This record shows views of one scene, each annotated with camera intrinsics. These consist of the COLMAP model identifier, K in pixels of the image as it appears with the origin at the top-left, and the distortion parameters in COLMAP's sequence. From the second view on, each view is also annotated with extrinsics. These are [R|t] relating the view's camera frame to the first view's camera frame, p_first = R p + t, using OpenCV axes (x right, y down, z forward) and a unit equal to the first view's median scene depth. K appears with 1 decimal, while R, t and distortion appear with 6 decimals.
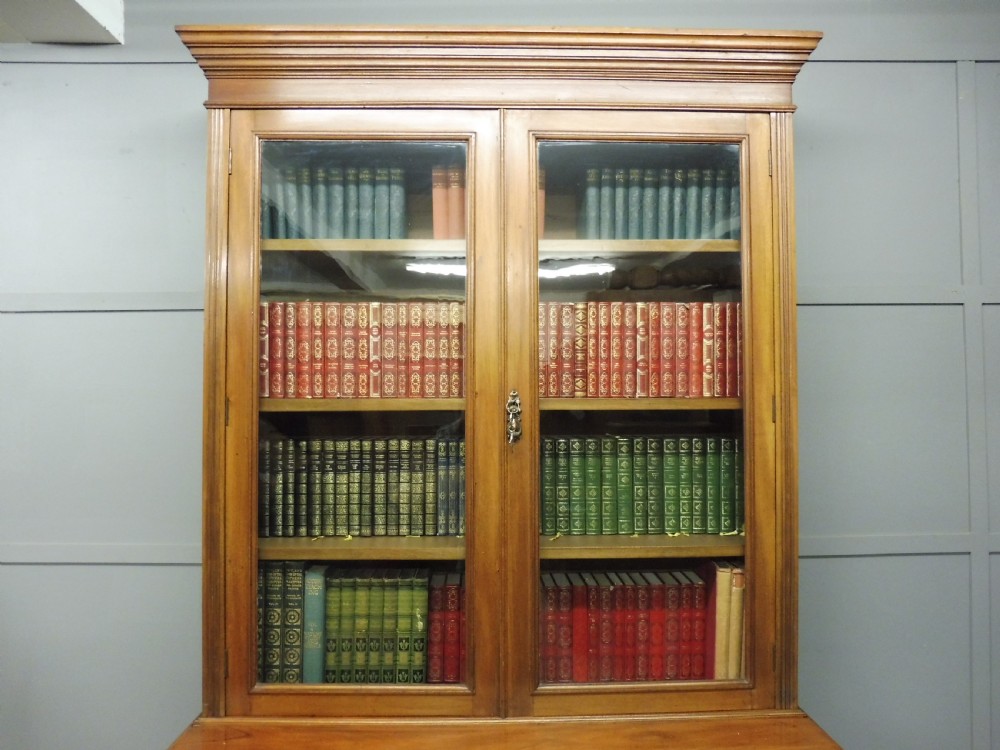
lens RADIAL K [[720.2, 0, 499.1], [0, 720.2, 378.6], [0, 0, 1]] dist [-0.063781, 0.031200]
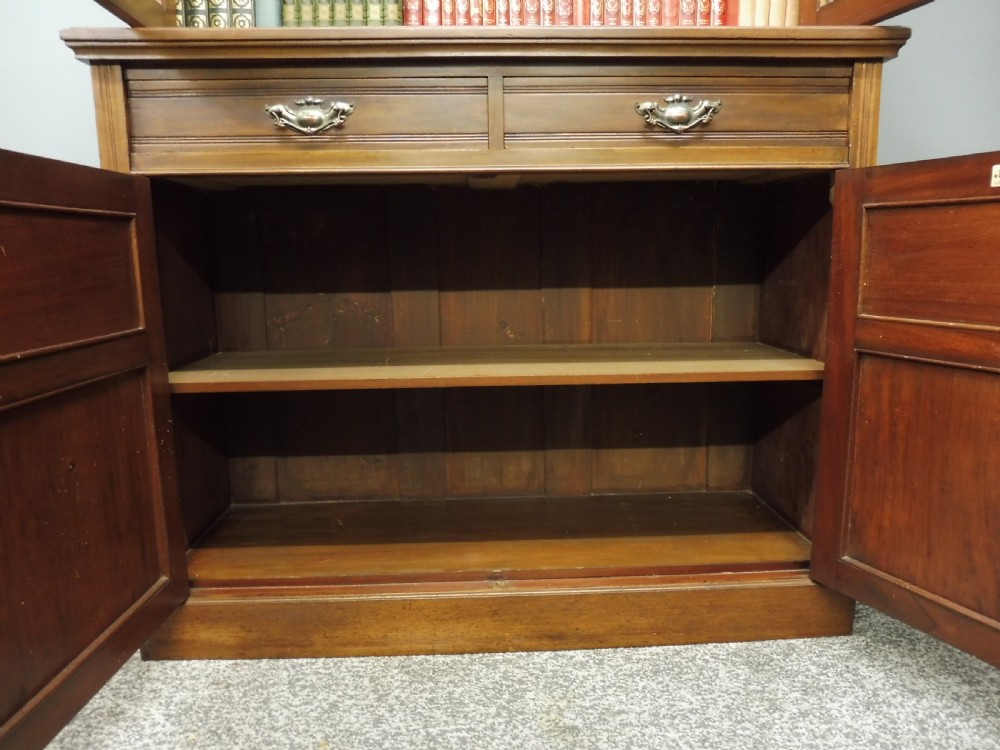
lens RADIAL K [[720.2, 0, 500.1], [0, 720.2, 385.3], [0, 0, 1]] dist [-0.063781, 0.031200]
pose [[0.999644, -0.013832, 0.022797, -0.009738], [0.008752, 0.977775, 0.209474, 0.632893], [-0.025188, -0.209200, 0.977549, 0.074460]]
